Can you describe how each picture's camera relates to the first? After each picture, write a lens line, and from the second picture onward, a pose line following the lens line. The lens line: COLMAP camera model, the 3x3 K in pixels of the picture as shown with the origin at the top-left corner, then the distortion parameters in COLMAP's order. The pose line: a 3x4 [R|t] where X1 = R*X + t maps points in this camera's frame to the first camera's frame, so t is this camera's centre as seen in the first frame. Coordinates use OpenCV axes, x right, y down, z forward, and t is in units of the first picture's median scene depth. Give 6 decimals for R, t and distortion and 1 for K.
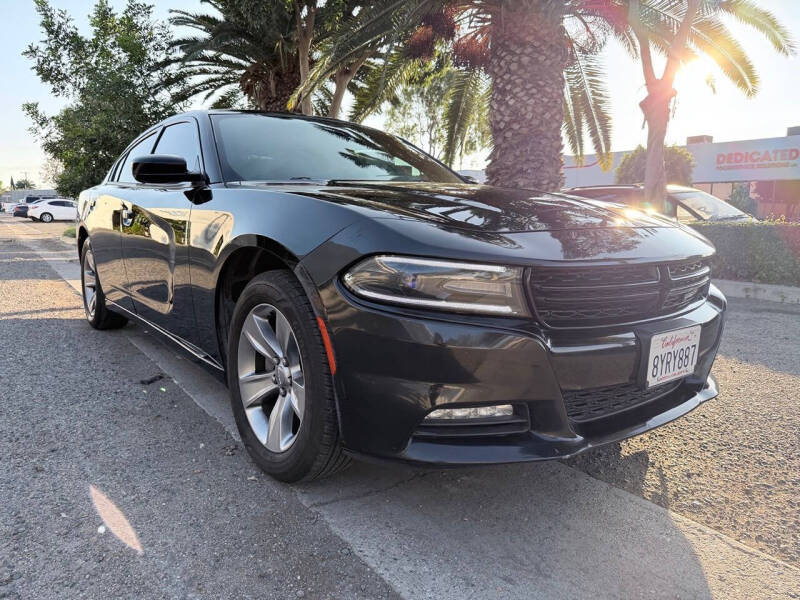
lens RADIAL K [[567.9, 0, 394.6], [0, 567.9, 295.0], [0, 0, 1]] dist [0.009169, -0.016384]
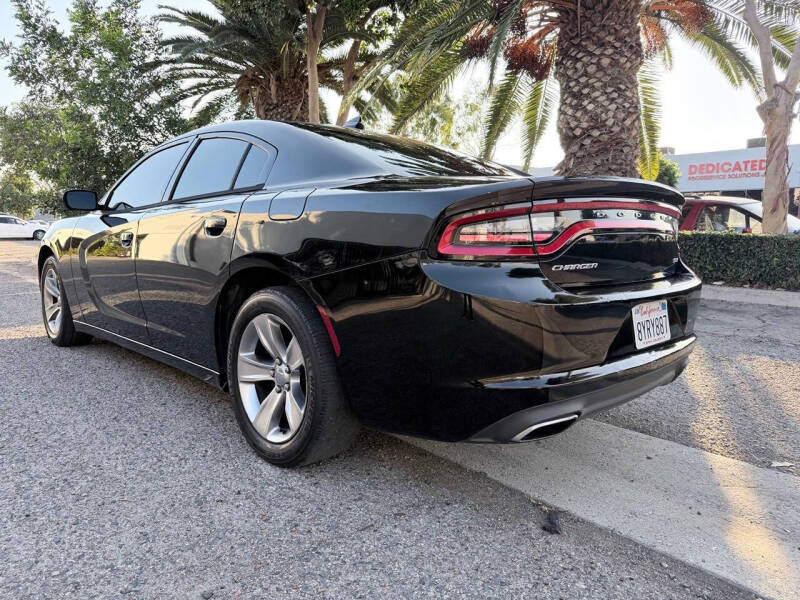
lens RADIAL K [[567.9, 0, 397.3], [0, 567.9, 303.9], [0, 0, 1]] dist [0.009169, -0.016384]
pose [[0.994035, -0.028122, 0.105375, -0.135509], [0.028767, 0.999576, -0.004606, -0.014915], [-0.105201, 0.007609, 0.994422, 0.072840]]
